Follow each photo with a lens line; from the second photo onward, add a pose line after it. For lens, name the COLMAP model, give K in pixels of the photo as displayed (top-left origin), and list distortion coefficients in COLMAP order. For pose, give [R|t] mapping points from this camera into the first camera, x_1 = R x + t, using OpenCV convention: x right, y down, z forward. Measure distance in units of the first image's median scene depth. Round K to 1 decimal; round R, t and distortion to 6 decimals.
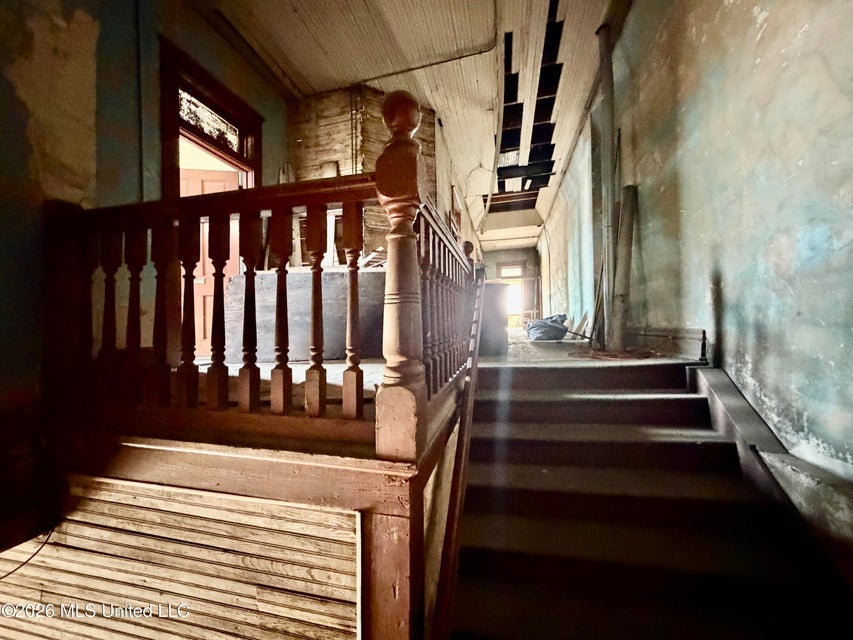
lens RADIAL K [[340.6, 0, 426.5], [0, 340.6, 320.0], [0, 0, 1]] dist [-0.000418, -0.000078]
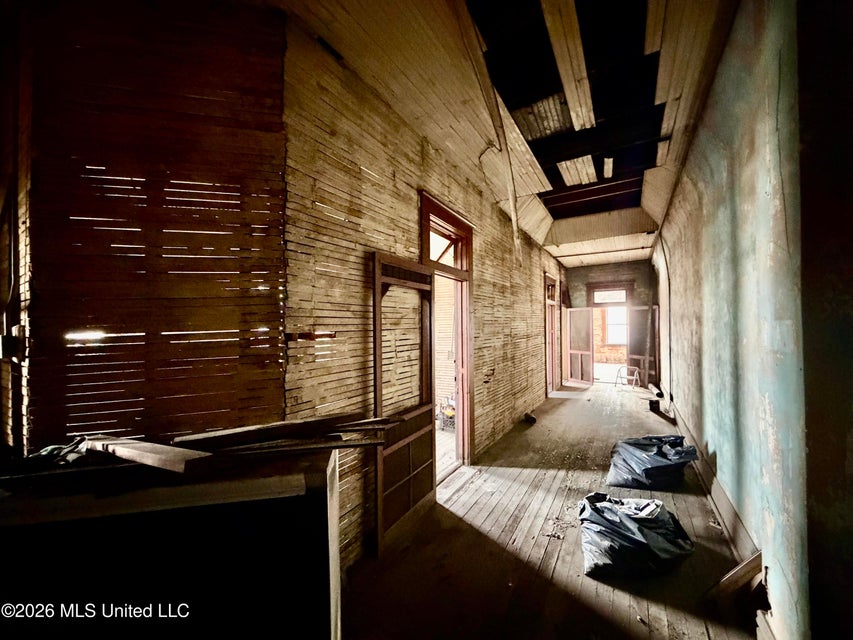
lens RADIAL K [[340.6, 0, 426.5], [0, 340.6, 320.0], [0, 0, 1]] dist [-0.000418, -0.000078]
pose [[0.953926, 0.006732, -0.299966, 0.165932], [-0.008366, 0.999956, -0.004163, -0.143333], [0.299925, 0.006481, 0.953941, 0.375672]]
